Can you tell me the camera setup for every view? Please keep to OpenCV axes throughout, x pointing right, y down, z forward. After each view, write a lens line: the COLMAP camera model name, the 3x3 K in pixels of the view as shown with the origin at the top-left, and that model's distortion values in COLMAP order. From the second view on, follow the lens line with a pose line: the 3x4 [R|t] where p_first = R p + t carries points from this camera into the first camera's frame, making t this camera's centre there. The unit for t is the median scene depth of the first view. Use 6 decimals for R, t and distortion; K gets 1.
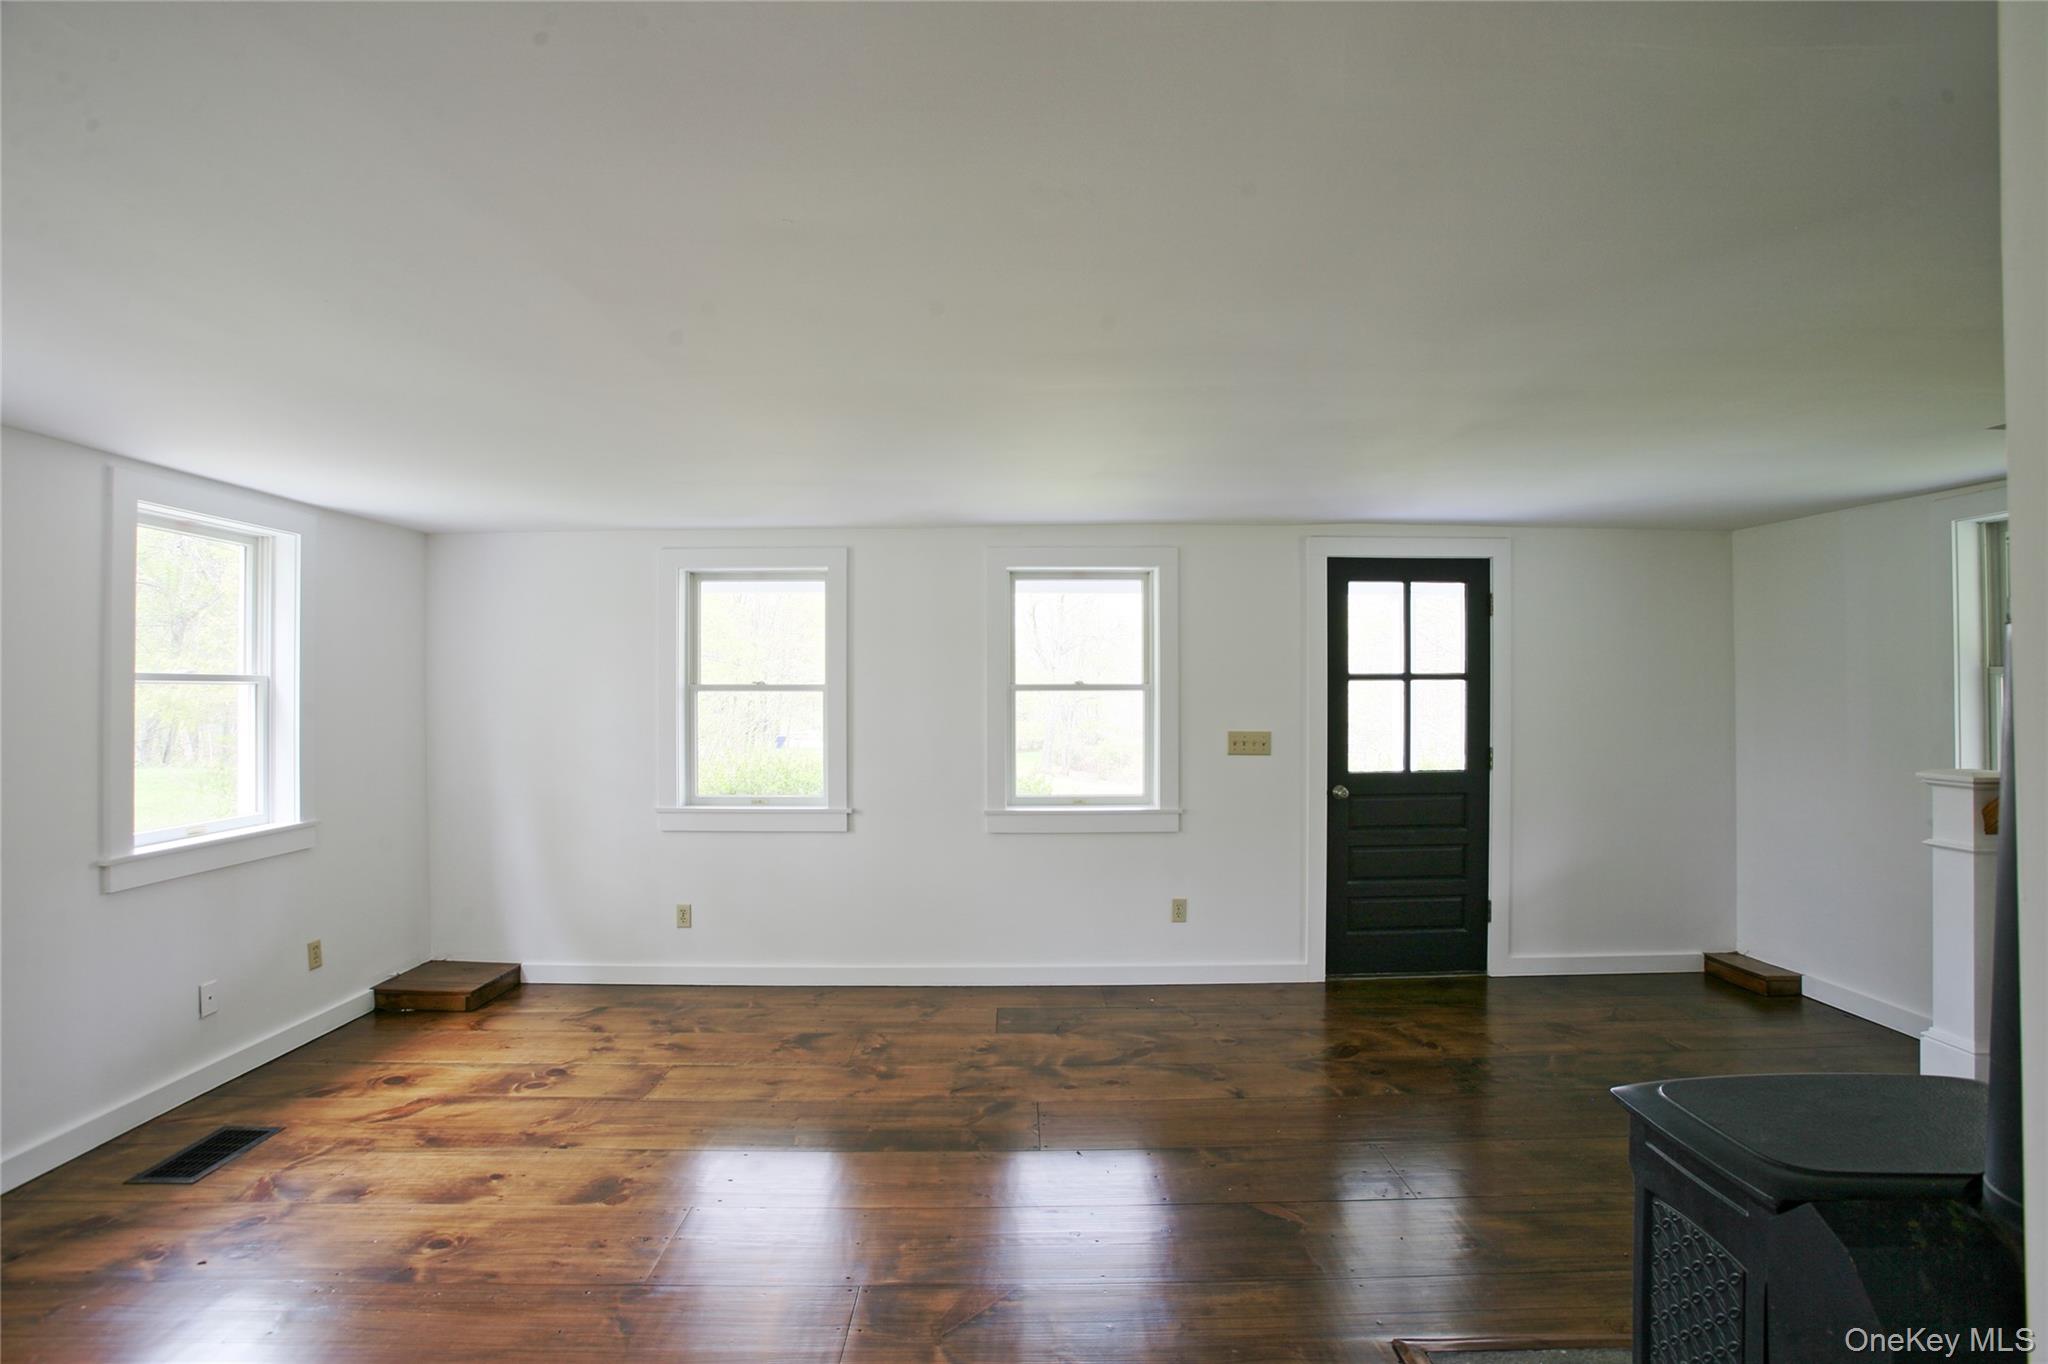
lens RADIAL K [[967.8, 0, 1024.0], [0, 967.8, 682.0], [0, 0, 1]] dist [-0.075446, 0.032202]
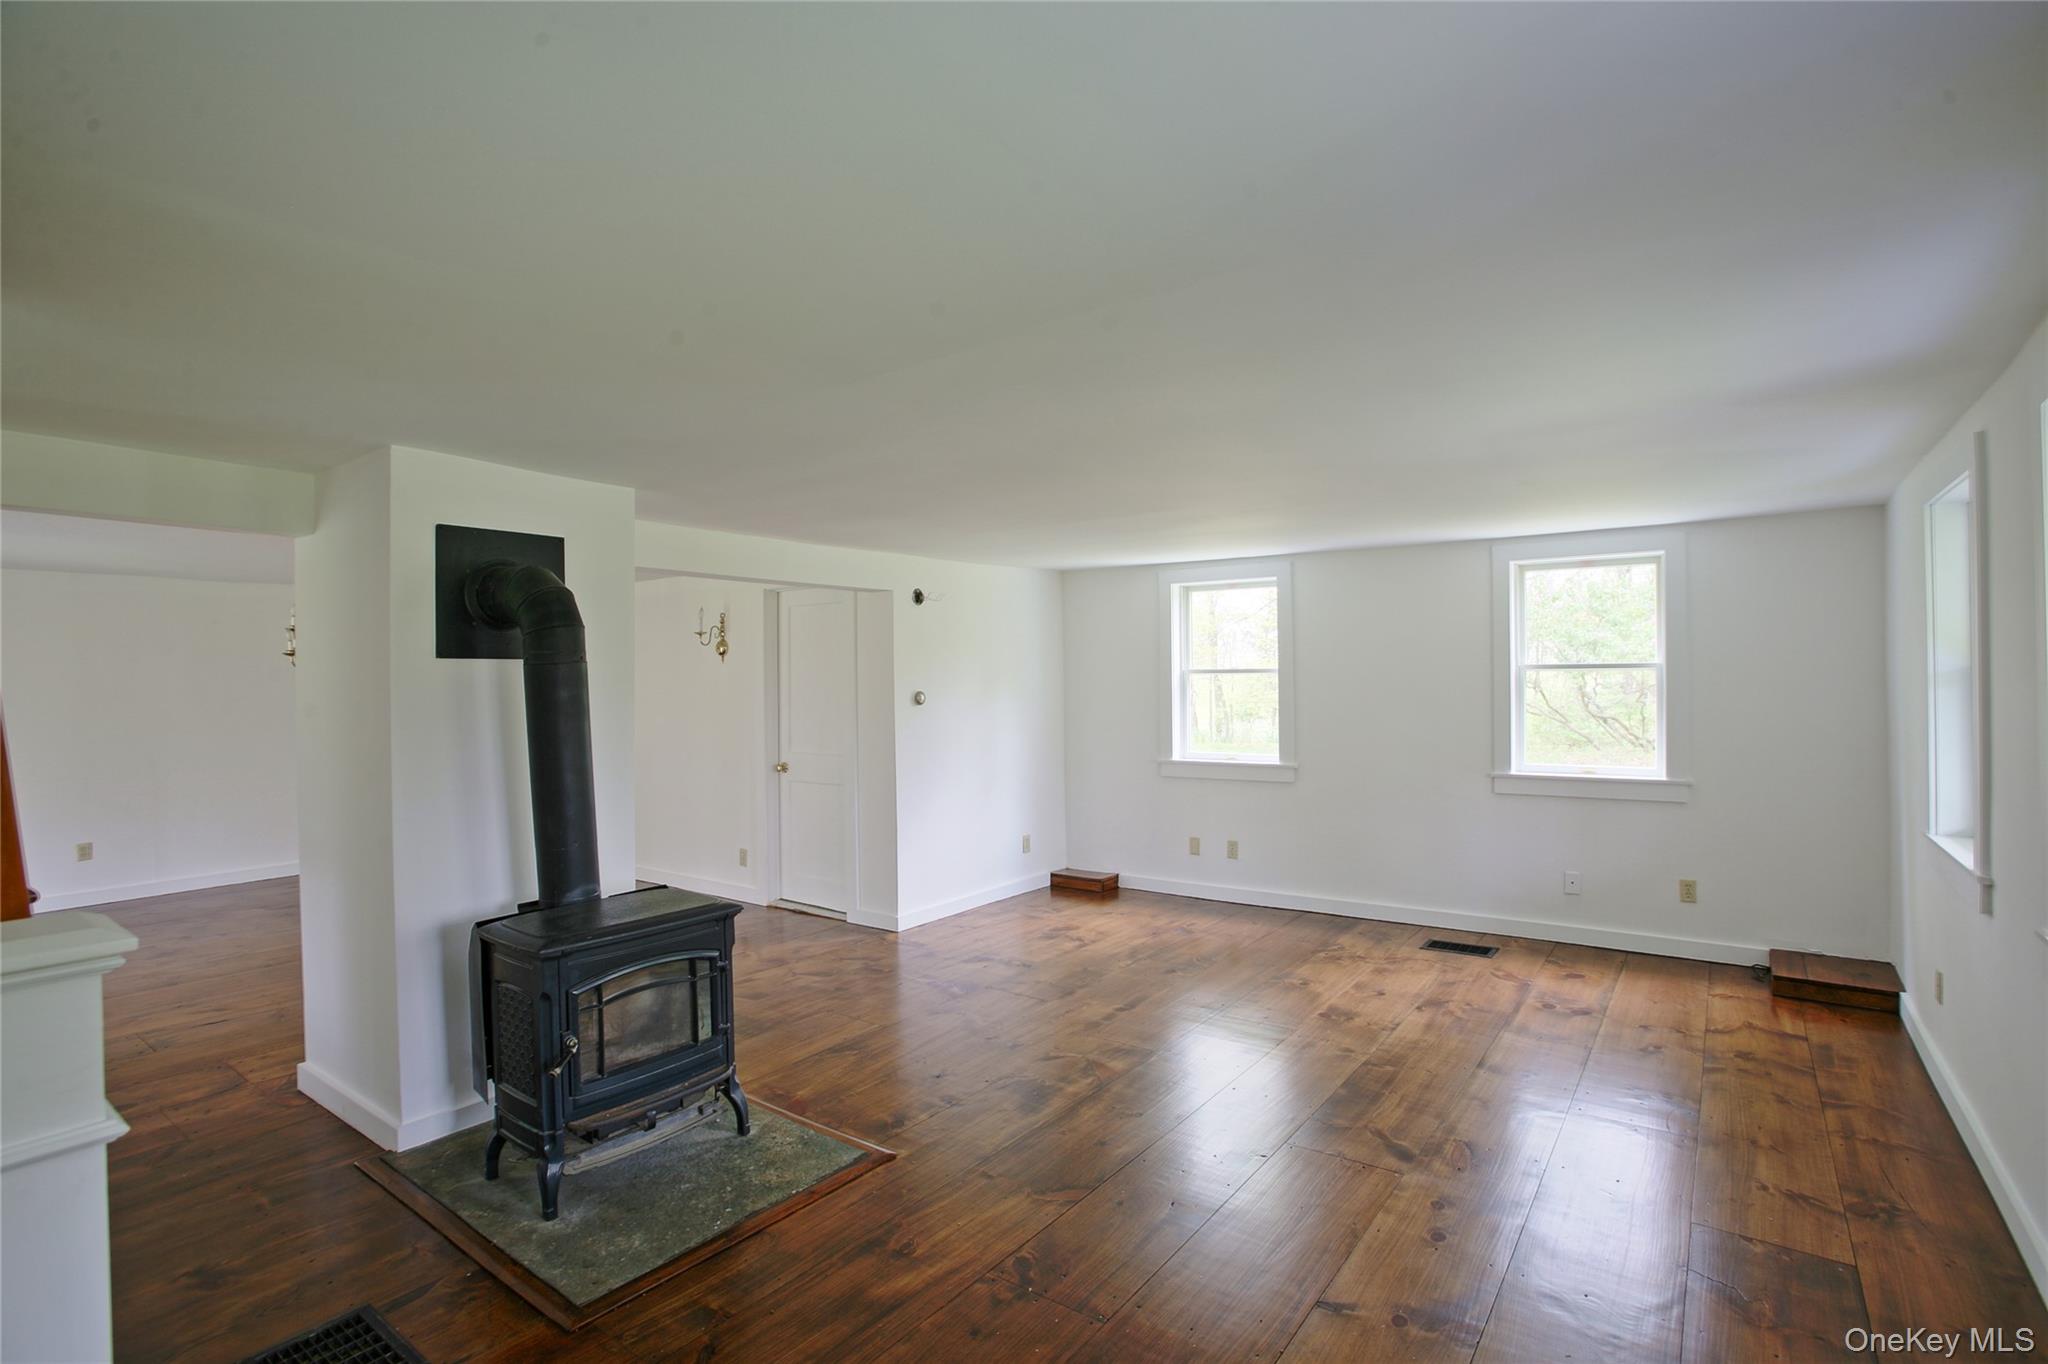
lens RADIAL K [[967.8, 0, 1024.0], [0, 967.8, 682.0], [0, 0, 1]] dist [-0.075446, 0.032202]
pose [[-0.594251, 0.007158, -0.804247, 0.894566], [0.011757, 0.999931, 0.000213, 0.012753], [0.804193, -0.009330, -0.594295, 1.270797]]
